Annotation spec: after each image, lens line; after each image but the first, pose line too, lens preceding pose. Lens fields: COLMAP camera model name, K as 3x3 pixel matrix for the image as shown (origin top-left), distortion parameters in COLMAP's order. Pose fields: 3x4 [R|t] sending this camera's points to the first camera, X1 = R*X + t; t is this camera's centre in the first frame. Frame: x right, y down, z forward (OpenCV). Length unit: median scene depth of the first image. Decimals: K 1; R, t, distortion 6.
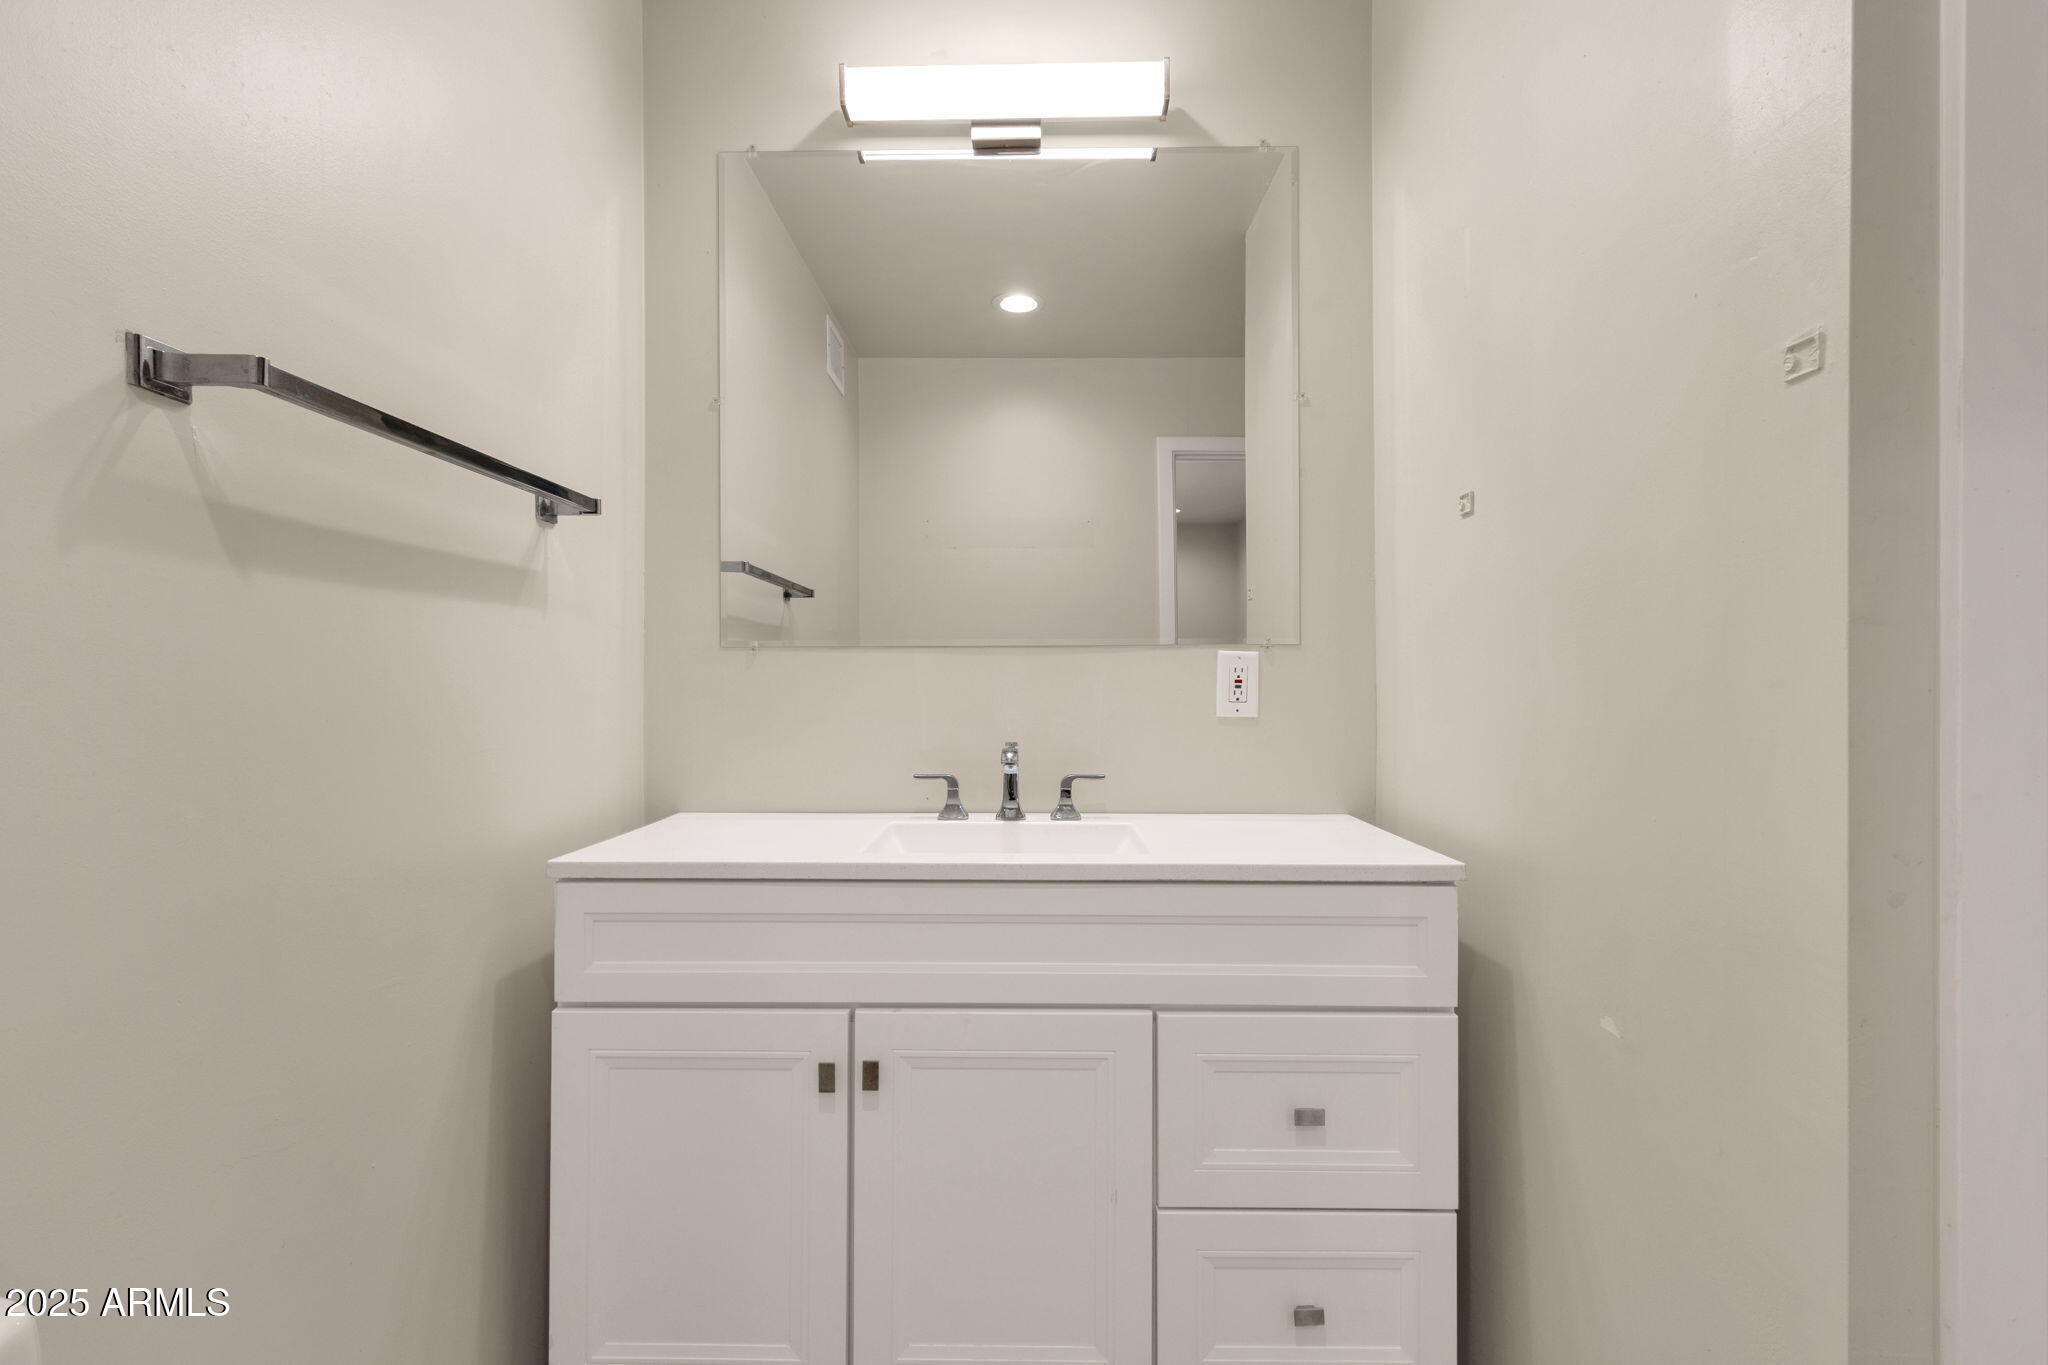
lens RADIAL K [[943.2, 0, 1024.0], [0, 943.2, 682.5], [0, 0, 1]] dist [-0.000113, 0.000671]
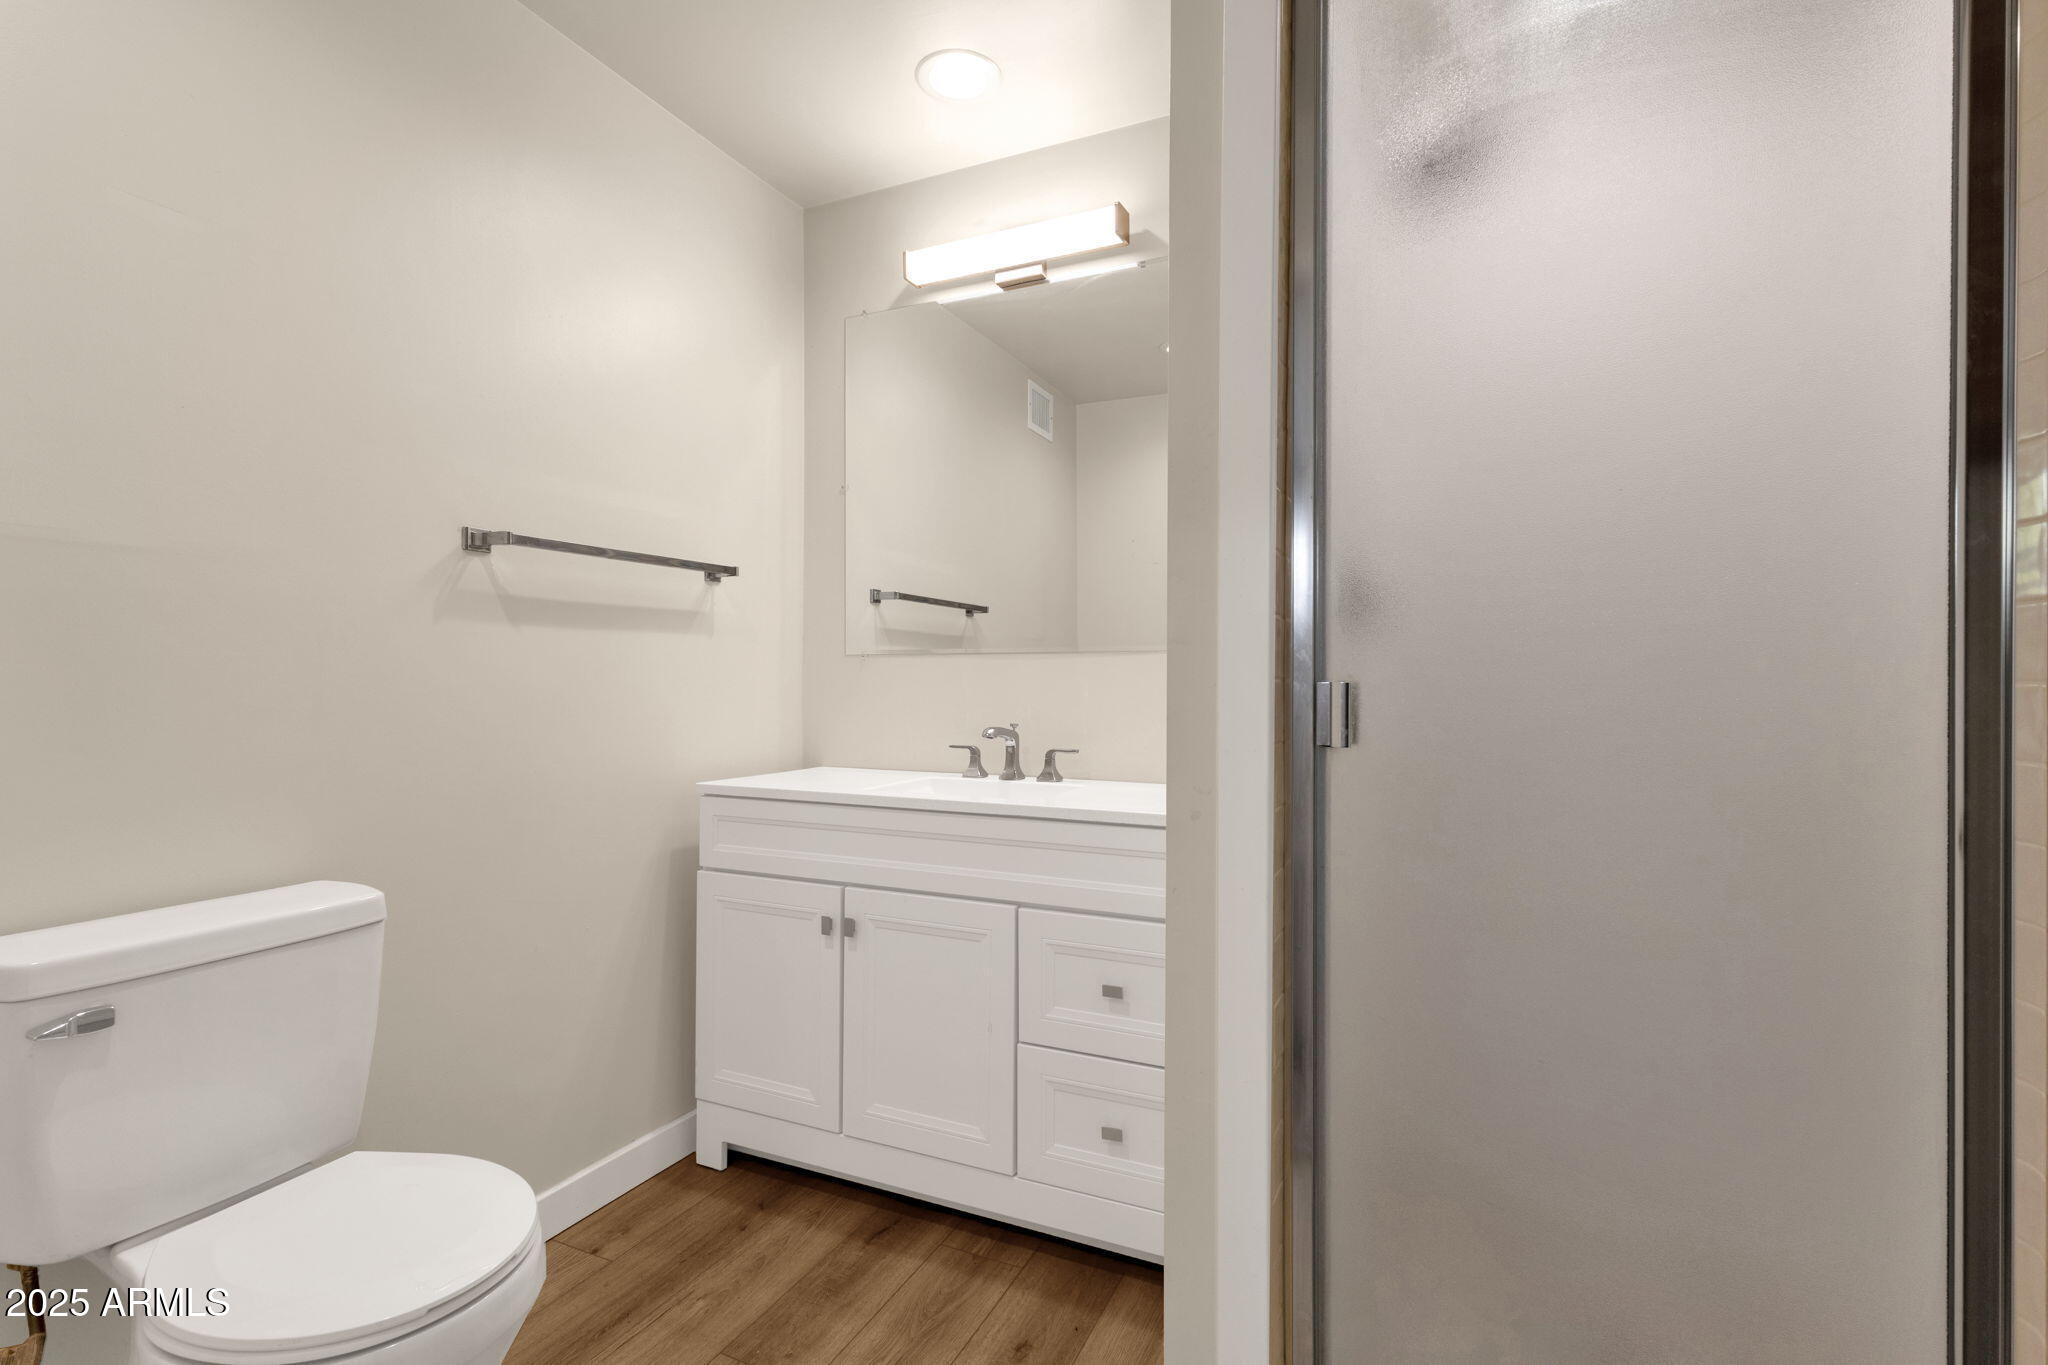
lens RADIAL K [[943.9, 0, 1022.2], [0, 943.9, 692.8], [0, 0, 1]] dist [-0.040970, 0.000057]
pose [[0.911627, 0.006865, -0.410961, 0.725396], [-0.002822, 0.999941, 0.010443, 0.005902], [0.411008, -0.008360, 0.911593, -0.304330]]
